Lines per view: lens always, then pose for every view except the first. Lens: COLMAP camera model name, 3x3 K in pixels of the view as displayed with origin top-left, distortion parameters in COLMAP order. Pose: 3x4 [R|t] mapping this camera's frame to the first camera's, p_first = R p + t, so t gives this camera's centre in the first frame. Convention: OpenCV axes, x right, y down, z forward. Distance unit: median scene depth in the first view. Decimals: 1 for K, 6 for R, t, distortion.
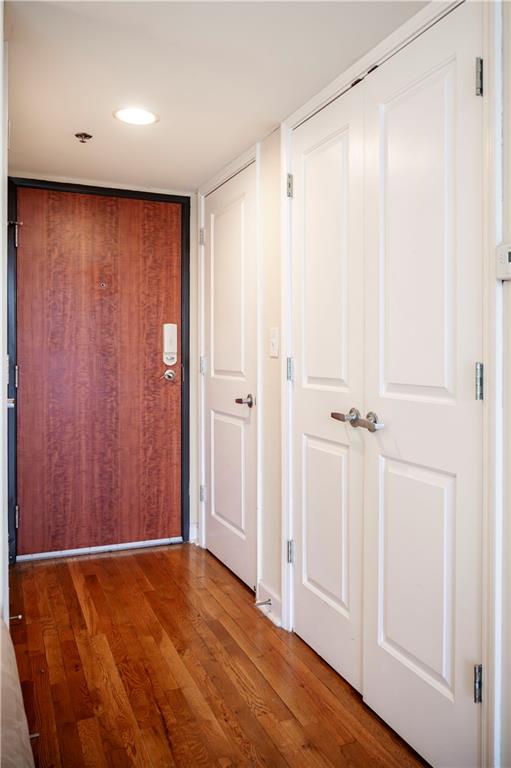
lens RADIAL K [[596.4, 0, 275.2], [0, 596.4, 360.9], [0, 0, 1]] dist [-0.021886, 0.013217]
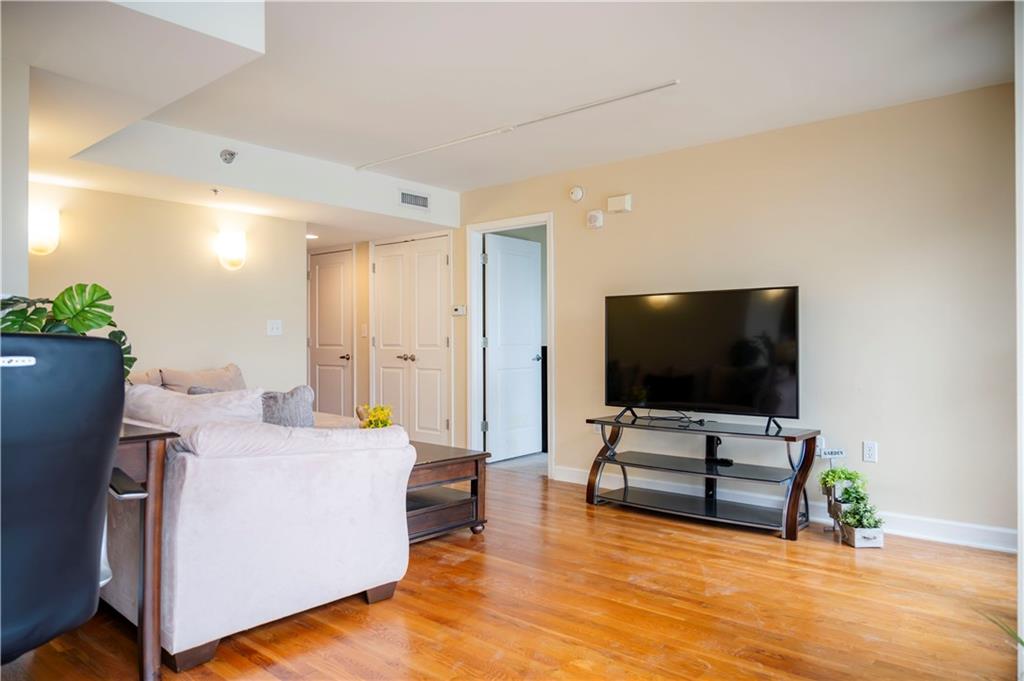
lens RADIAL K [[698.9, 0, 503.8], [0, 698.9, 314.8], [0, 0, 1]] dist [-0.003010, 0.000747]
pose [[0.911019, 0.010331, 0.412235, -0.490325], [0.010324, 0.998801, -0.047846, 0.033556], [-0.412235, 0.047845, 0.909820, -1.346607]]
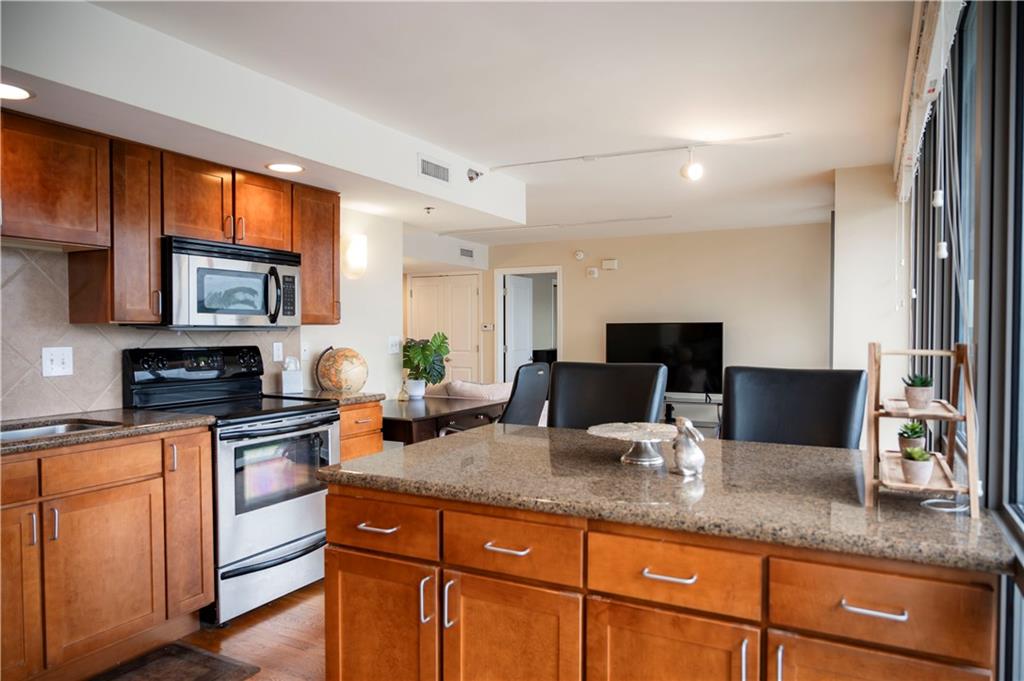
lens RADIAL K [[698.9, 0, 513.2], [0, 698.9, 342.6], [0, 0, 1]] dist [-0.003010, 0.000747]
pose [[0.792277, -0.012938, 0.610024, -1.410301], [0.010722, 0.999916, 0.007281, -0.026487], [-0.610067, 0.000773, 0.792349, -1.817595]]
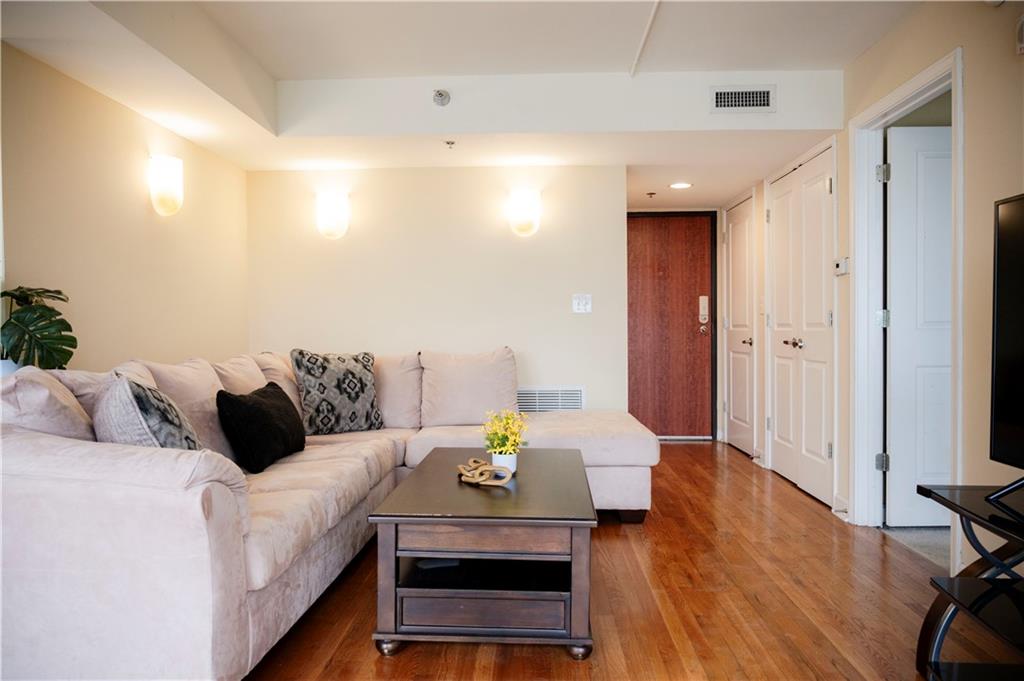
lens RADIAL K [[698.9, 0, 511.2], [0, 698.9, 341.1], [0, 0, 1]] dist [-0.003010, 0.000747]
pose [[0.892201, -0.003088, -0.451628, 0.199705], [0.005673, 0.999974, 0.004371, 0.044377], [0.451603, -0.006462, 0.892196, -0.853400]]
